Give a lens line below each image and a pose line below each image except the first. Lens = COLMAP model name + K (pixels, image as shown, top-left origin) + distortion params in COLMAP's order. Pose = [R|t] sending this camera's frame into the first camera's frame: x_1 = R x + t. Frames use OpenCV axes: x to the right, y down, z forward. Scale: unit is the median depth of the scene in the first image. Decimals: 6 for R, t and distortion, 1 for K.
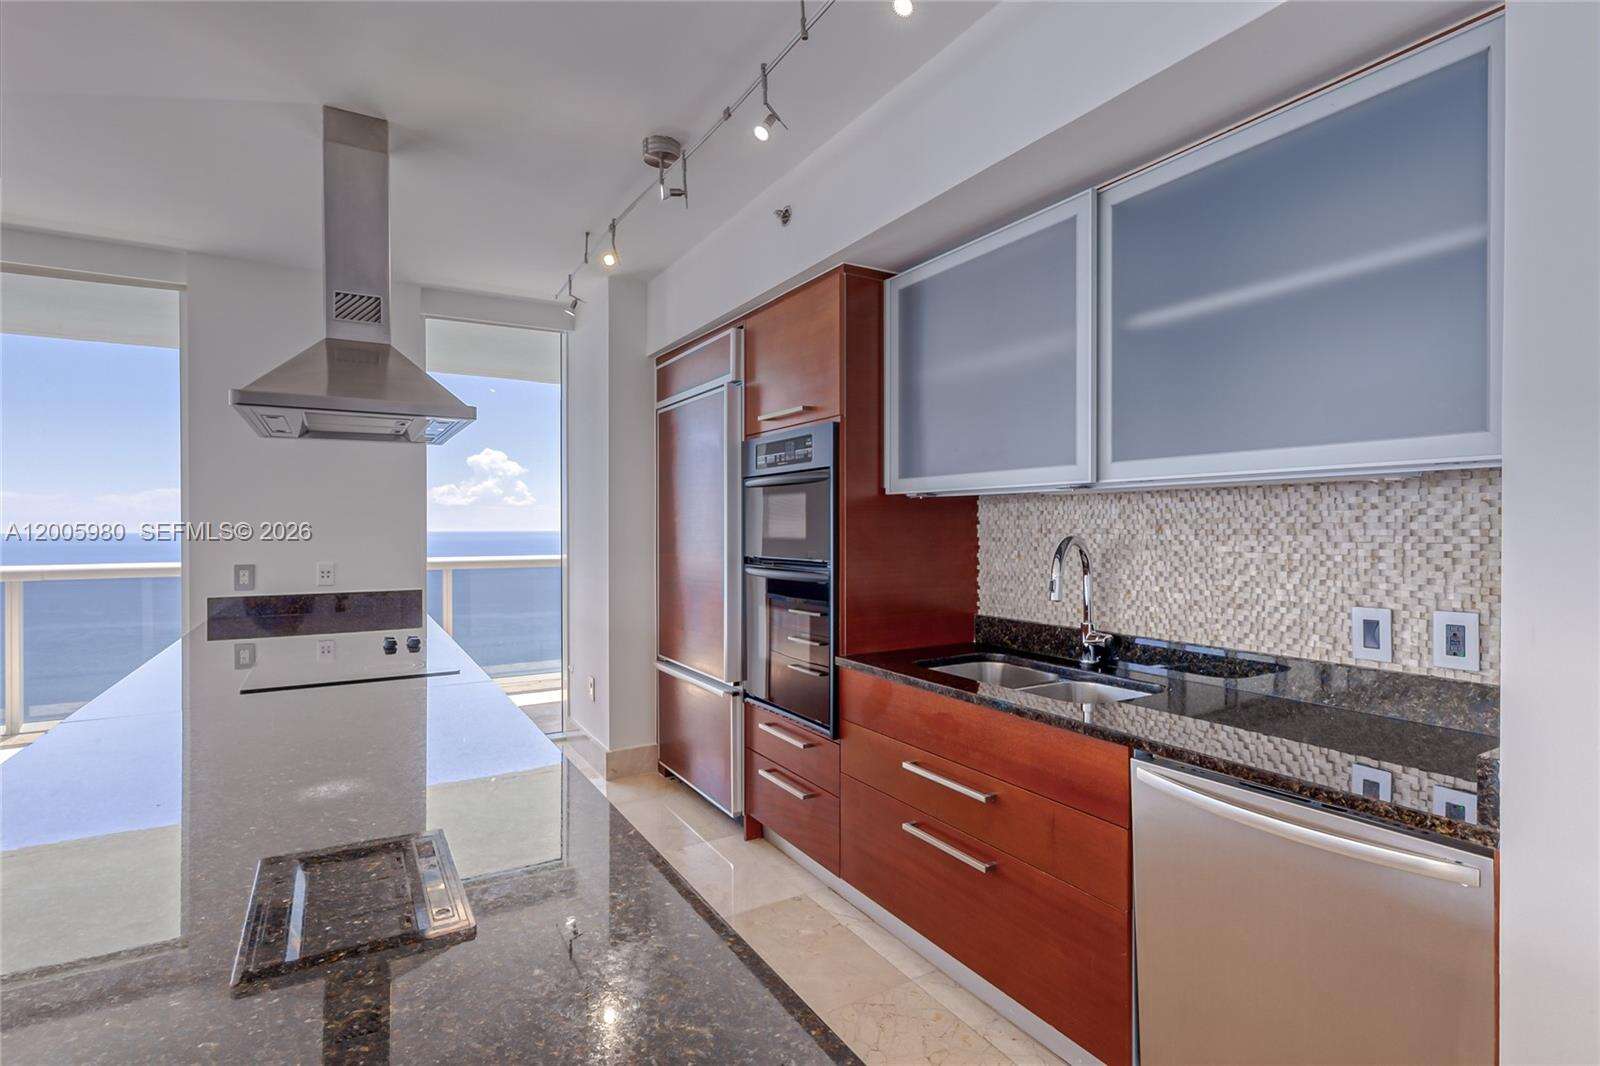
lens RADIAL K [[791.8, 0, 797.7], [0, 791.8, 528.4], [0, 0, 1]] dist [0.000514, 0.000052]
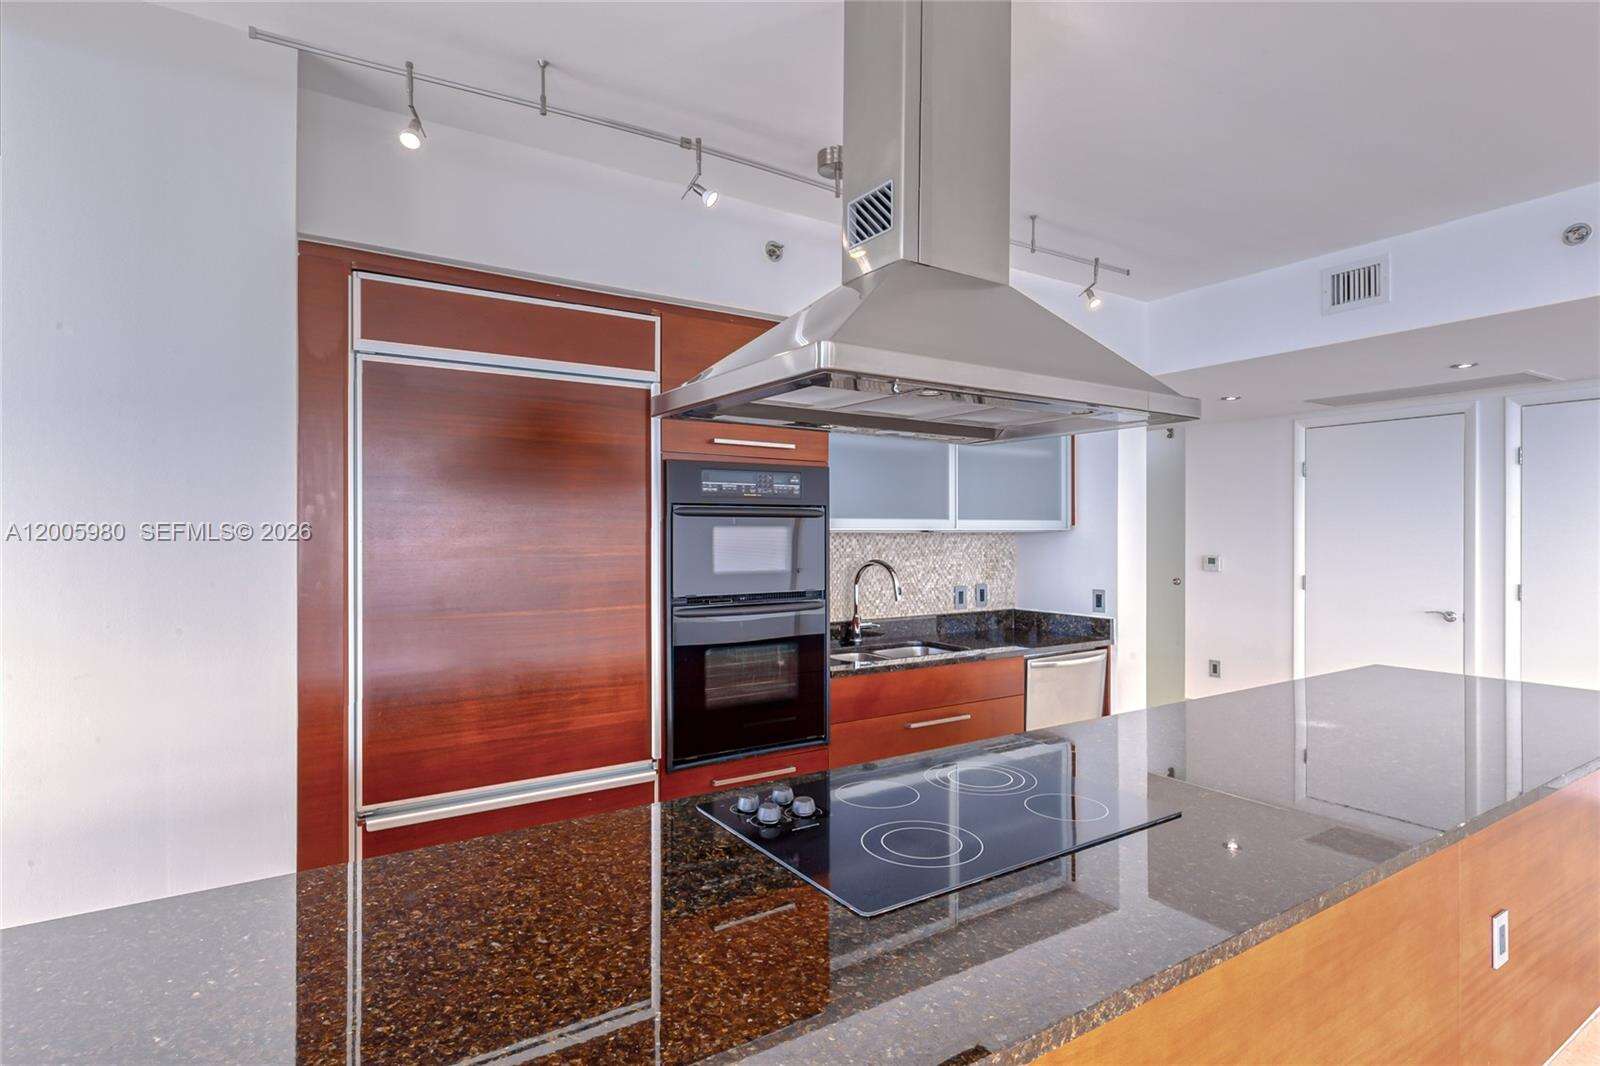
lens RADIAL K [[804.3, 0, 801.4], [0, 804.3, 534.7], [0, 0, 1]] dist [-0.001089, 0.000161]
pose [[-0.041246, 0.000387, 0.999149, -1.215143], [0.005919, 0.999982, -0.000143, -0.039363], [-0.999131, 0.005908, -0.041248, 1.177526]]
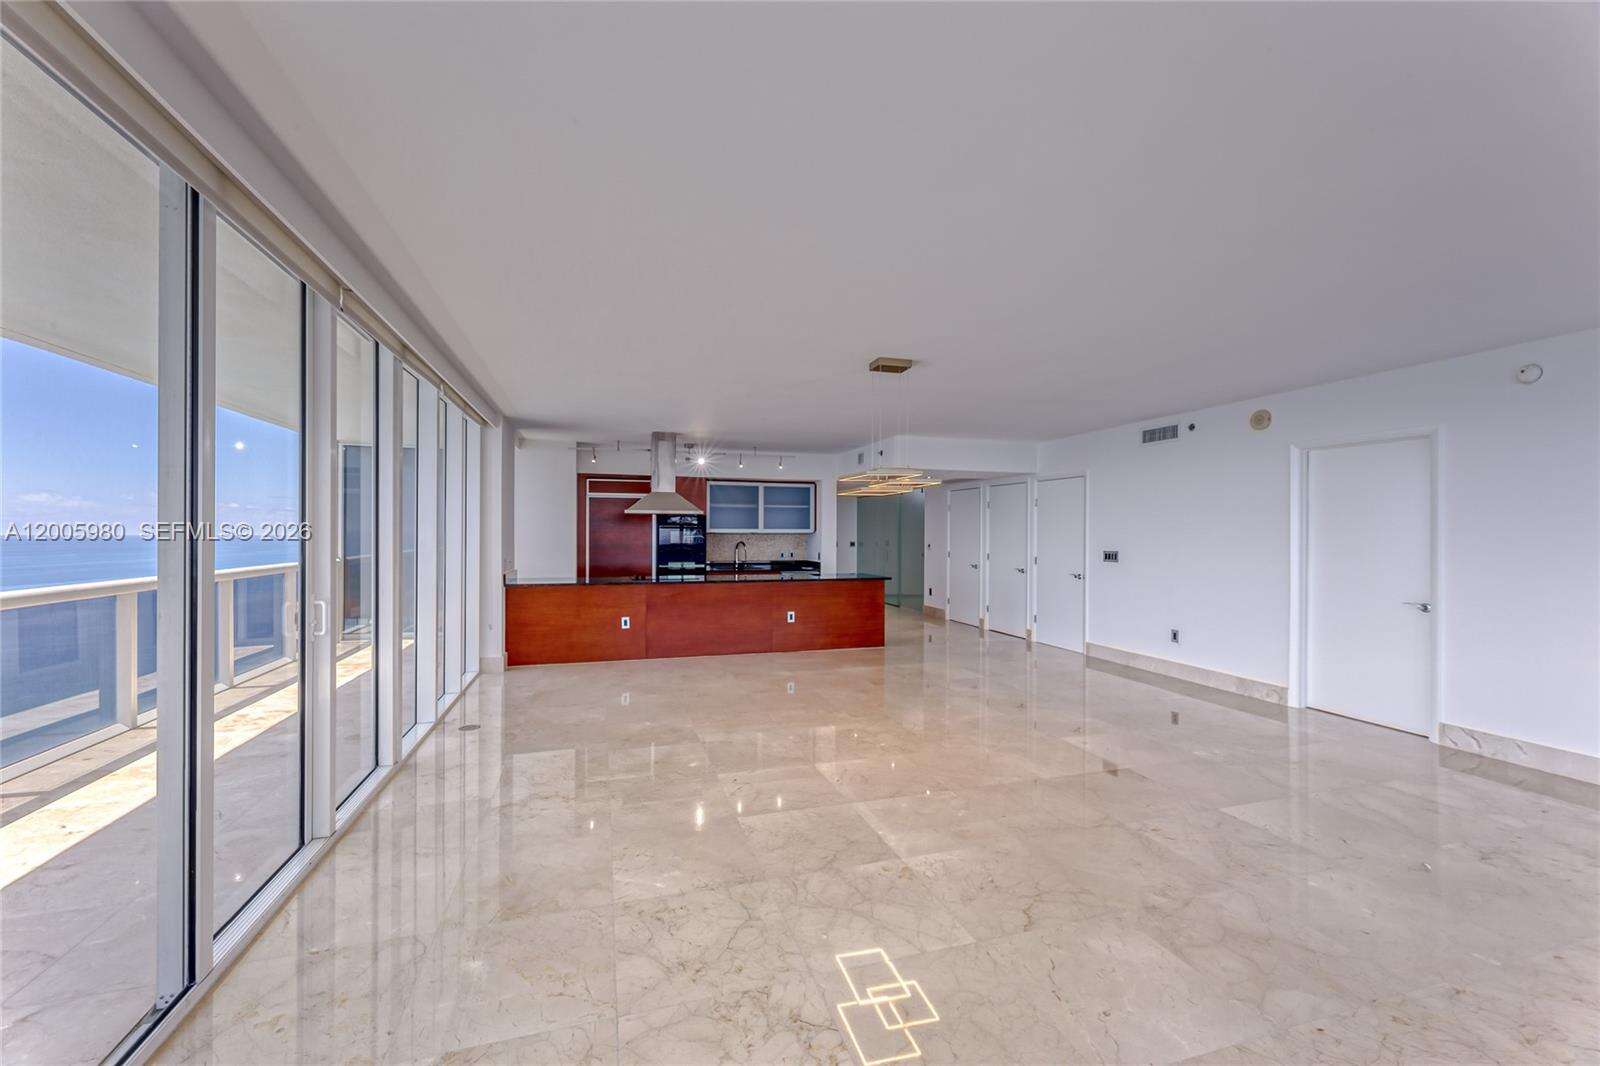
lens RADIAL K [[640.9, 0, 805.4], [0, 640.9, 537.0], [0, 0, 1]] dist [0.000585, 0.000088]
pose [[0.227185, -0.000371, 0.973852, -3.462985], [0.001188, 0.999999, 0.000104, -0.017938], [-0.973851, 0.001133, 0.227185, -0.335308]]
